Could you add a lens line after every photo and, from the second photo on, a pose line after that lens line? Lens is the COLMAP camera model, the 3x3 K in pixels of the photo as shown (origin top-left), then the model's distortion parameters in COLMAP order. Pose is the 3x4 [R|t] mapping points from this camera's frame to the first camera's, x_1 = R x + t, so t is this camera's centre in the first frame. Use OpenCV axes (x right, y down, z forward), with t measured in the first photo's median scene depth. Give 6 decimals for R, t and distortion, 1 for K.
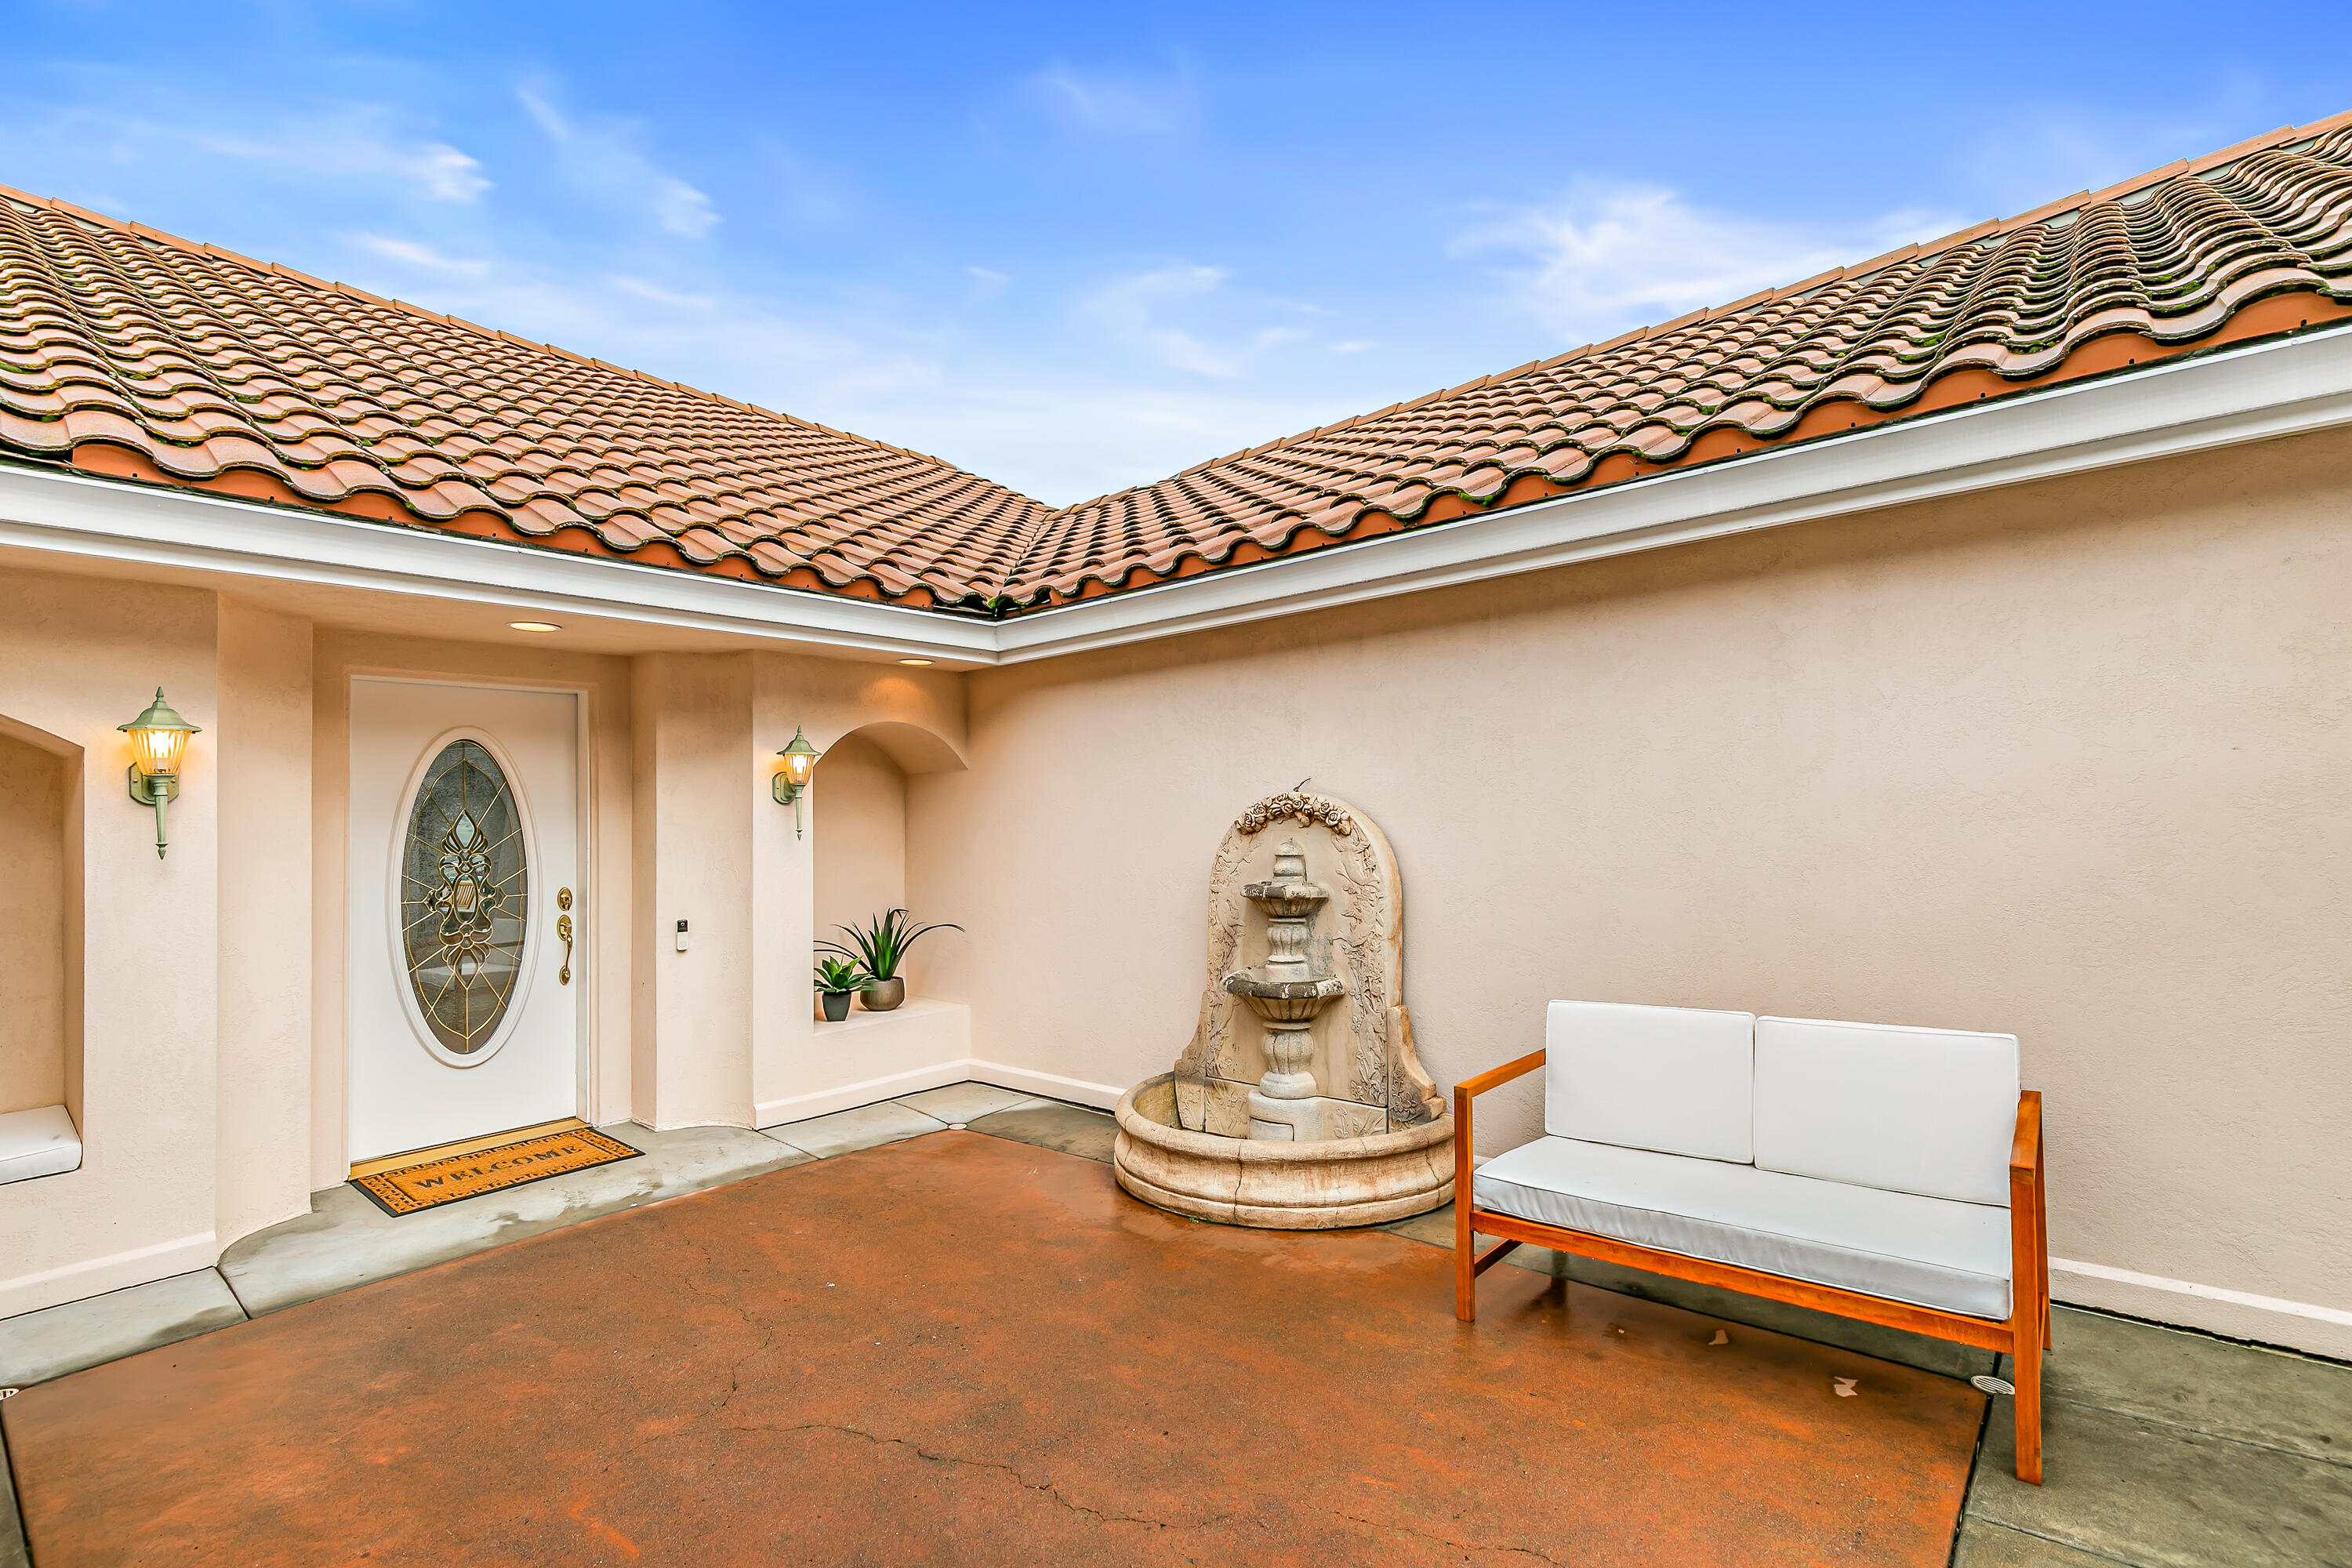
lens RADIAL K [[1093.3, 0, 1190.1], [0, 1093.3, 807.2], [0, 0, 1]] dist [0.000360, 0.000310]
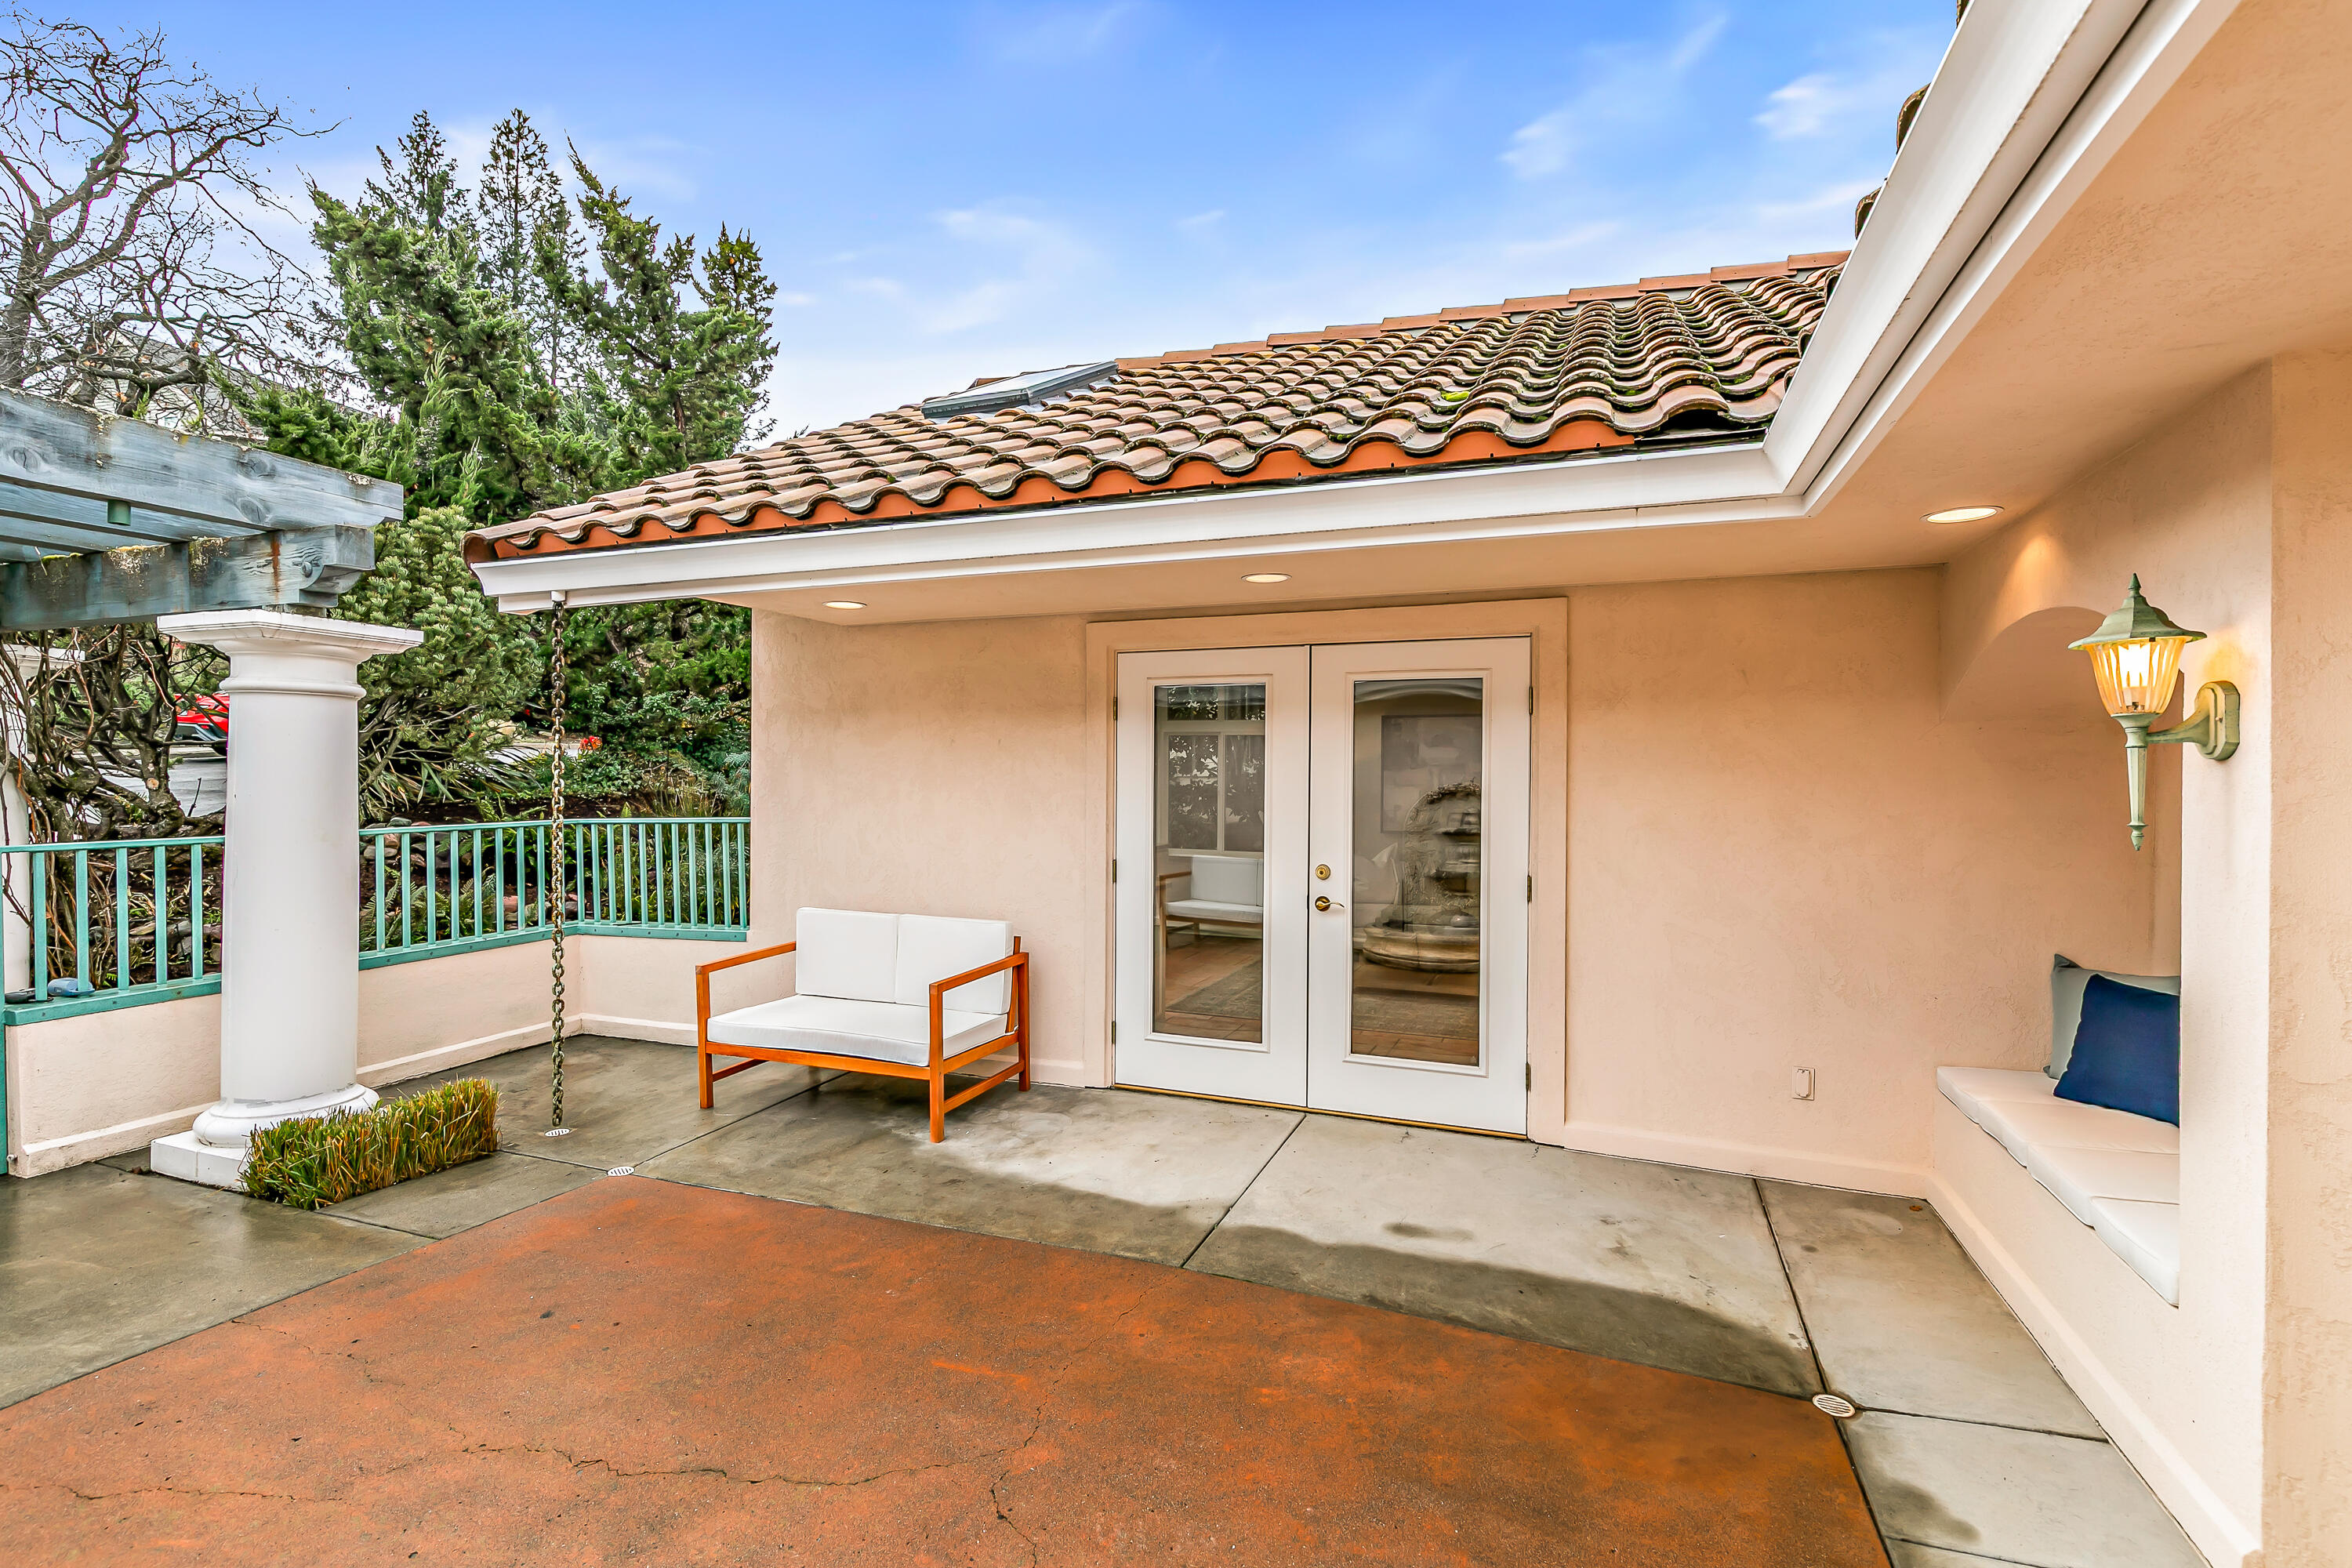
lens RADIAL K [[1041.2, 0, 1169.8], [0, 1041.2, 778.8], [0, 0, 1]] dist [0.013196, -0.000360]
pose [[-0.946144, 0.022074, -0.322992, -0.192981], [0.025918, 0.999635, -0.007606, -0.002320], [0.322707, -0.015568, -0.946371, 1.156483]]
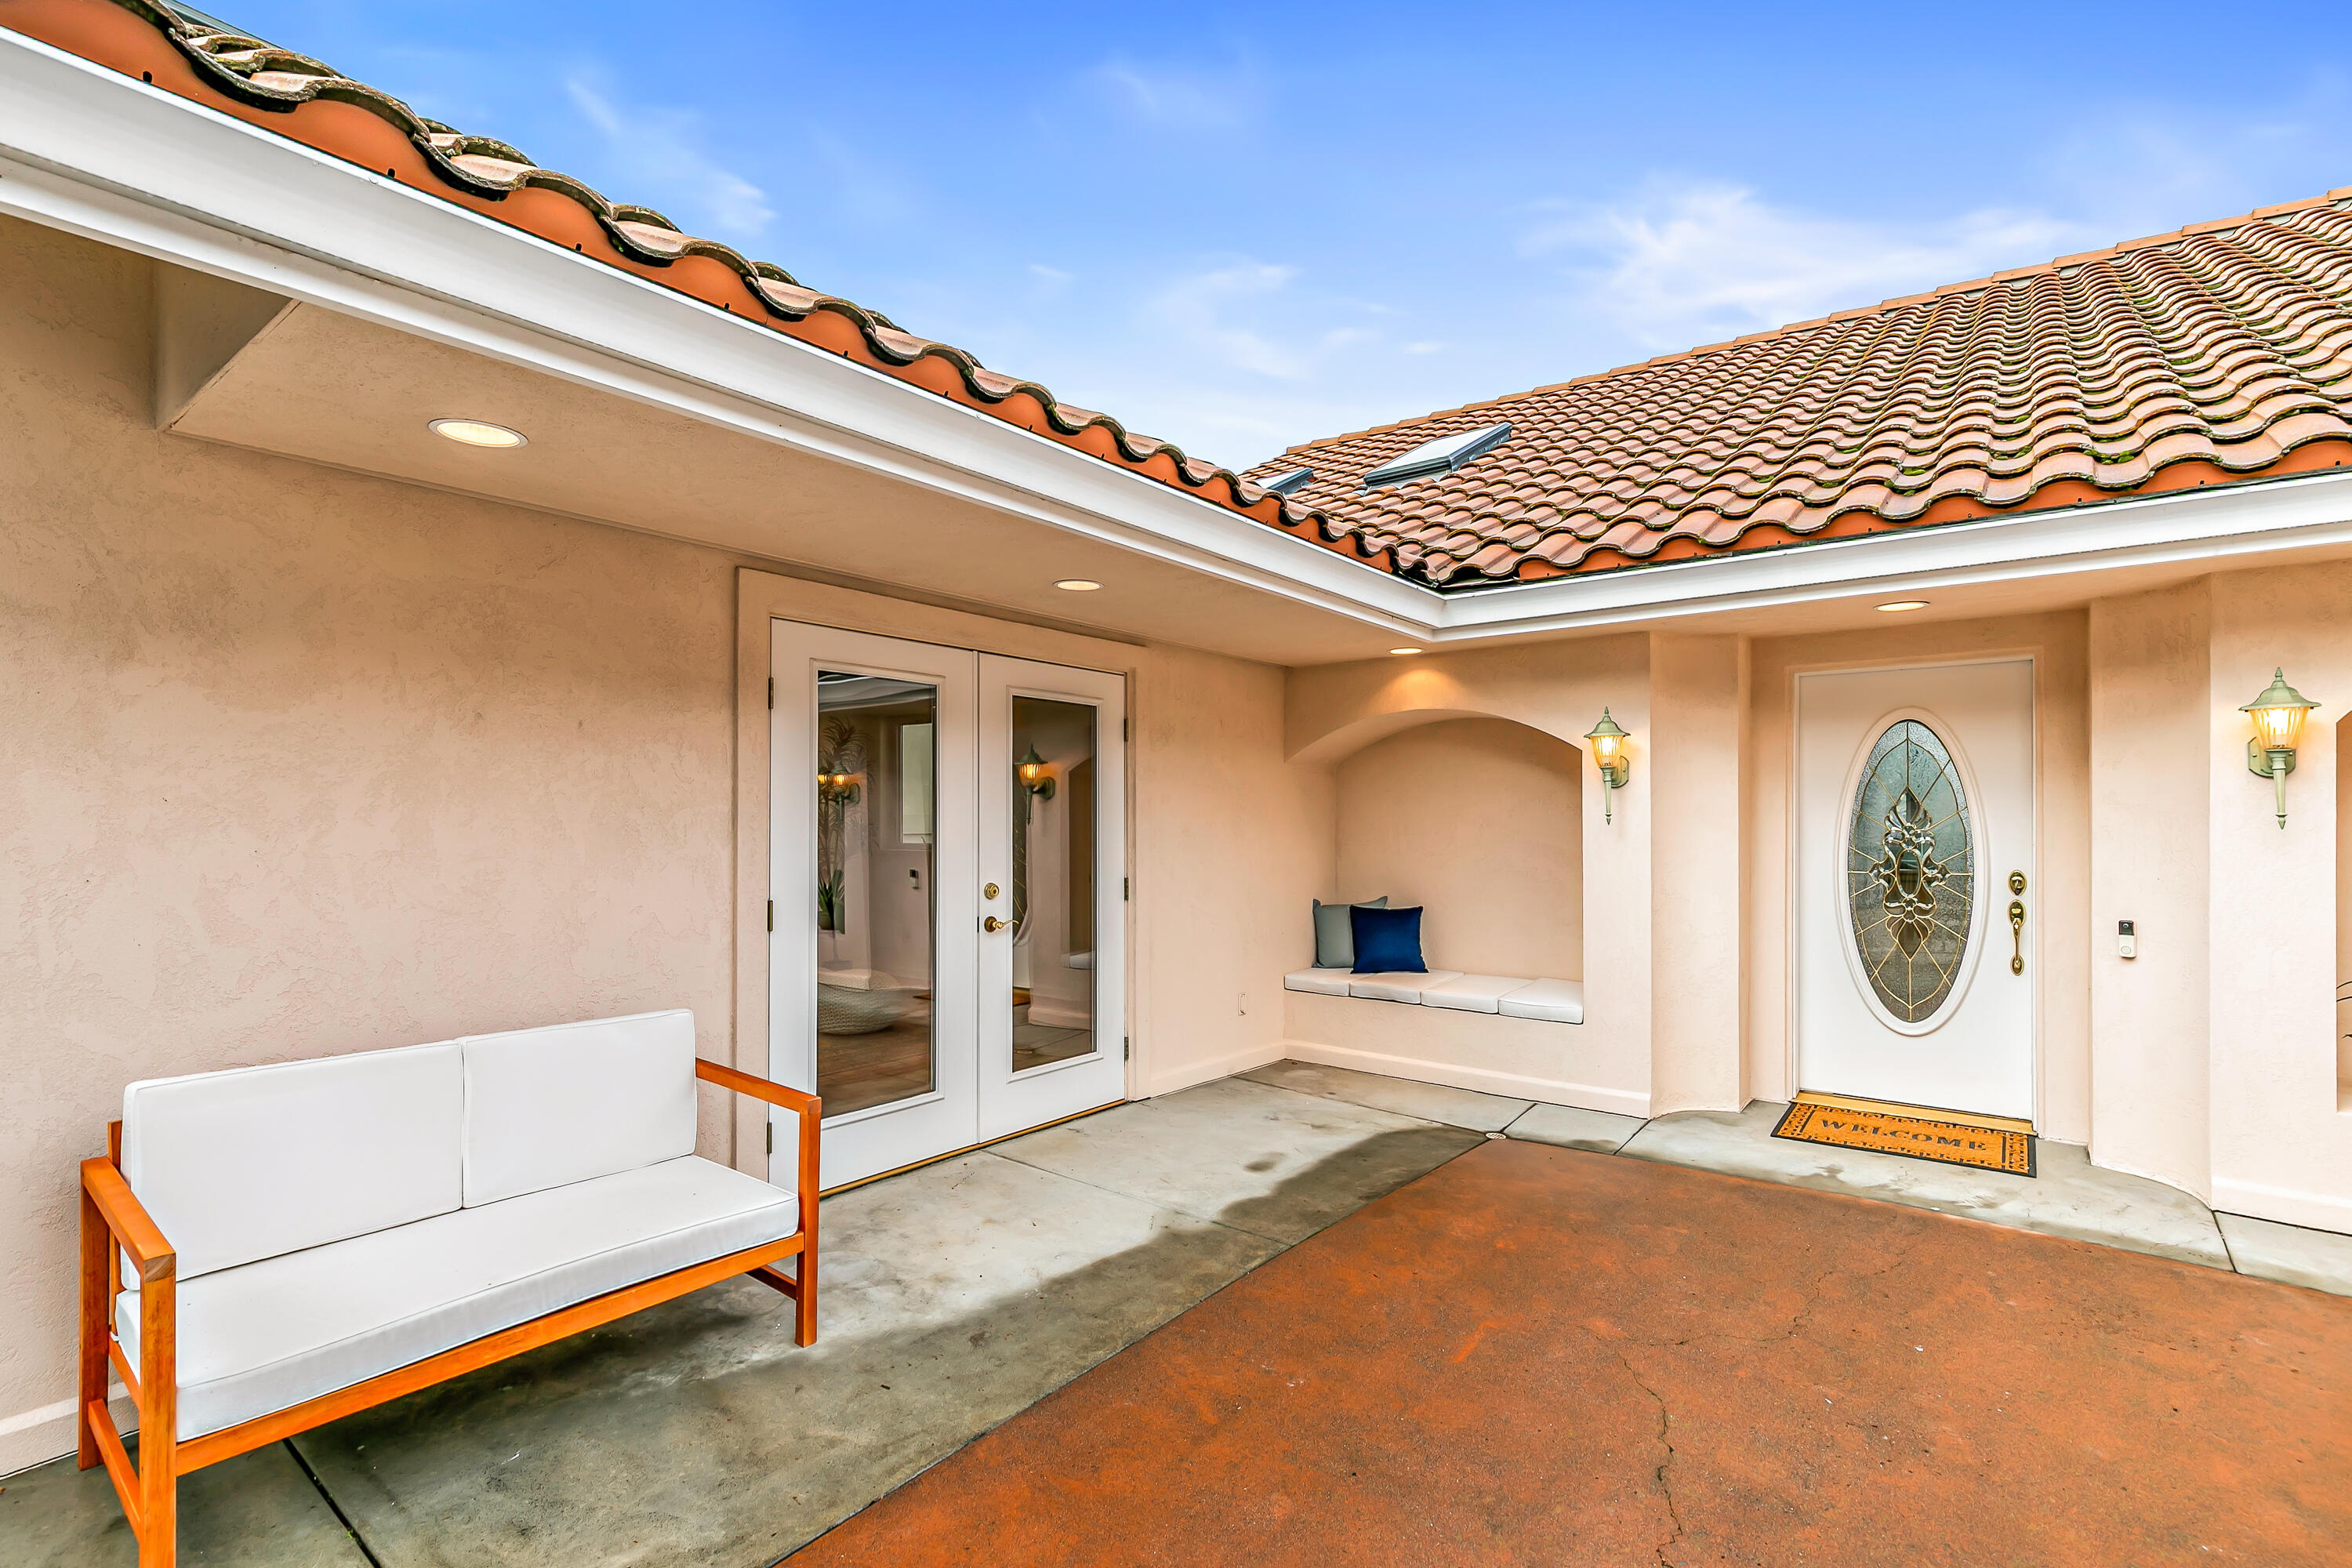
lens RADIAL K [[1079.6, 0, 1175.8], [0, 1079.6, 797.3], [0, 0, 1]] dist [0.010855, -0.000175]
pose [[0.030115, 0.008098, -0.999514, 0.398633], [0.015351, 0.999846, 0.008563, -0.008798], [0.999429, -0.015601, 0.029986, 0.317195]]
